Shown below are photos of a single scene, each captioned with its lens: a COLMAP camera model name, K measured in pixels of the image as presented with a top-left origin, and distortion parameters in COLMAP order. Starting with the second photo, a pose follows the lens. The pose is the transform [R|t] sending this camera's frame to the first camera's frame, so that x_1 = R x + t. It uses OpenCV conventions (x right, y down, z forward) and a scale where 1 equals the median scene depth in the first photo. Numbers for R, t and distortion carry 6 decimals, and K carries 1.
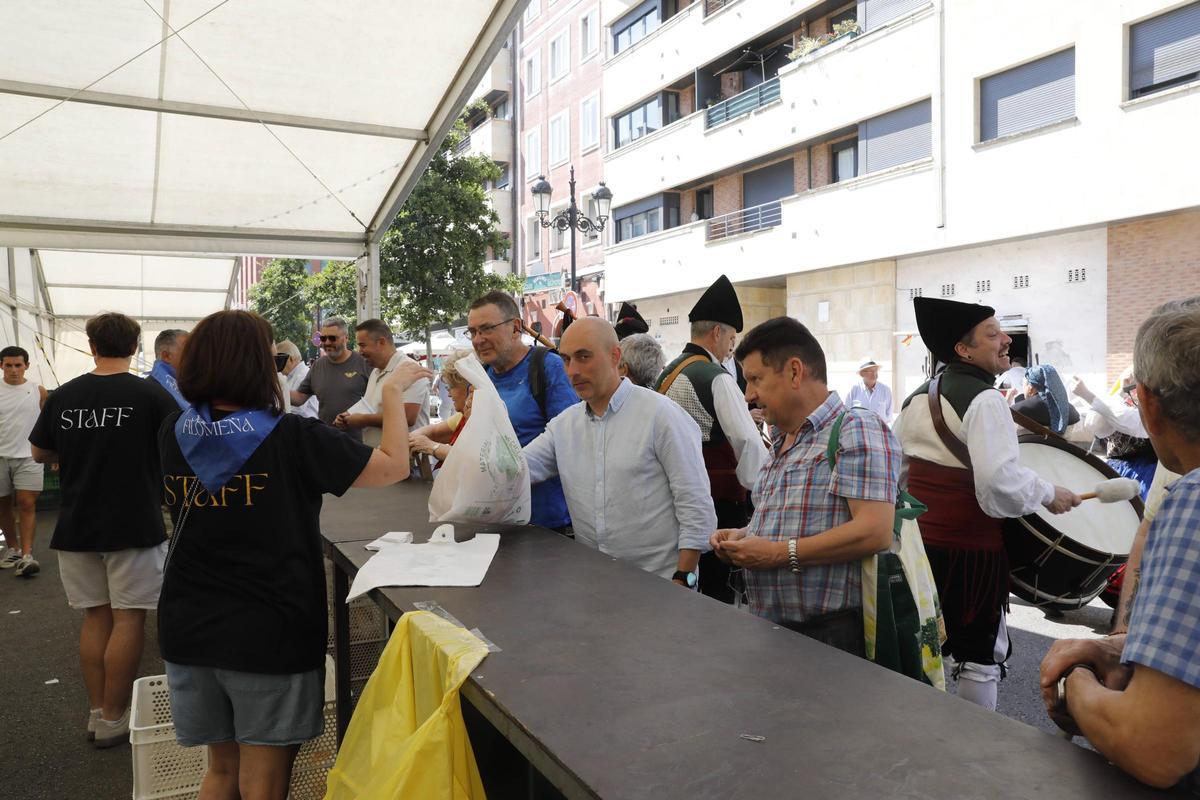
lens RADIAL K [[921.7, 0, 601.9], [0, 921.7, 403.4], [0, 0, 1]] dist [-0.015504, 0.030405]
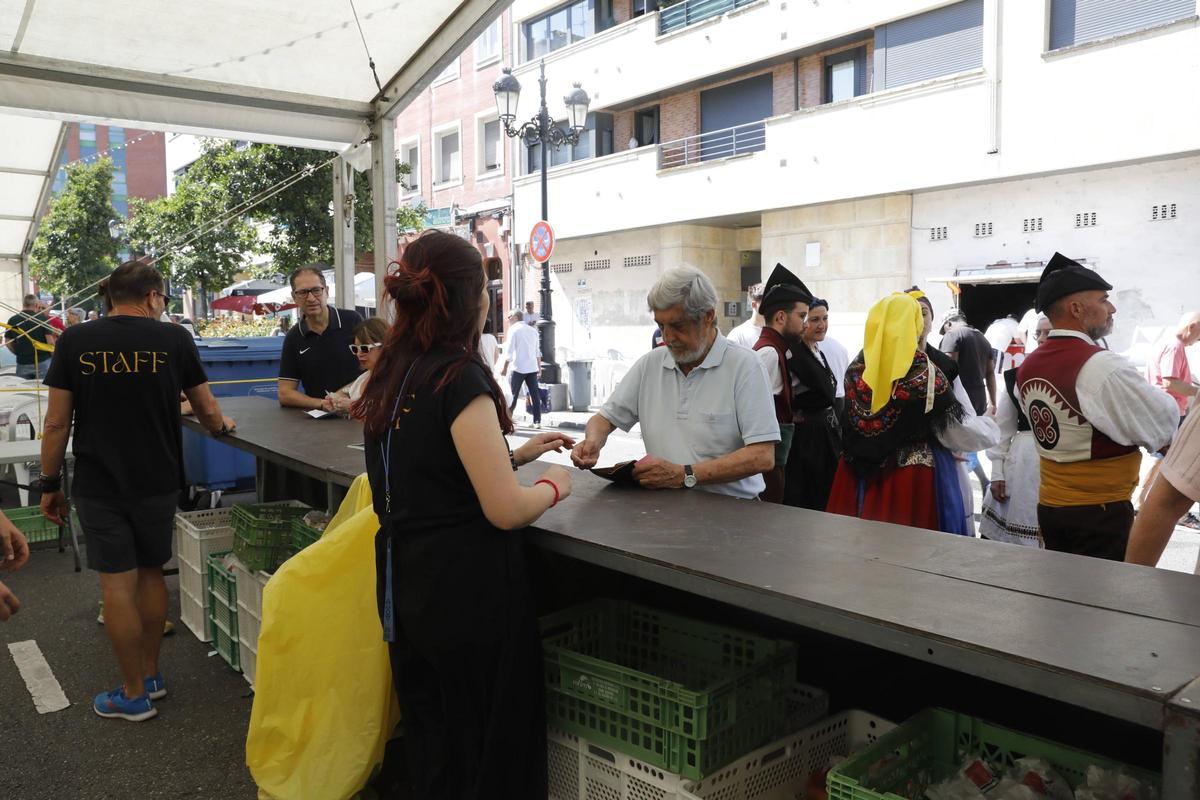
lens RADIAL K [[925.3, 0, 590.6], [0, 925.3, 406.0], [0, 0, 1]] dist [-0.029971, 0.050784]
pose [[0.981324, -0.015712, 0.191717, -0.128209], [0.005363, 0.998506, 0.054381, -0.006599], [-0.192285, -0.052337, 0.979942, 0.188143]]
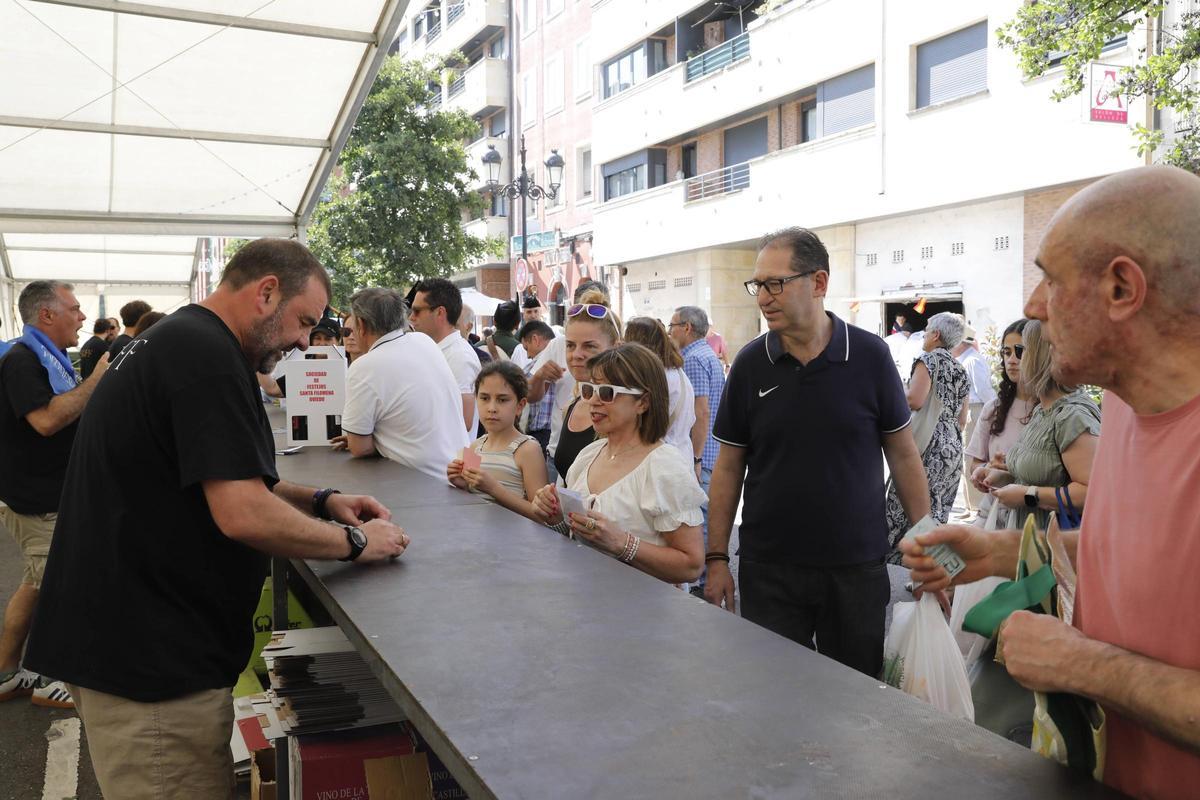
lens RADIAL K [[1160.9, 0, 600.7], [0, 1160.9, 395.1], [0, 0, 1]] dist [0.068398, 0.000000]
pose [[0.997770, 0.003653, -0.066643, 0.120763], [-0.002846, 0.999922, 0.012199, 0.009918], [0.066683, -0.011982, 0.997702, -0.233532]]
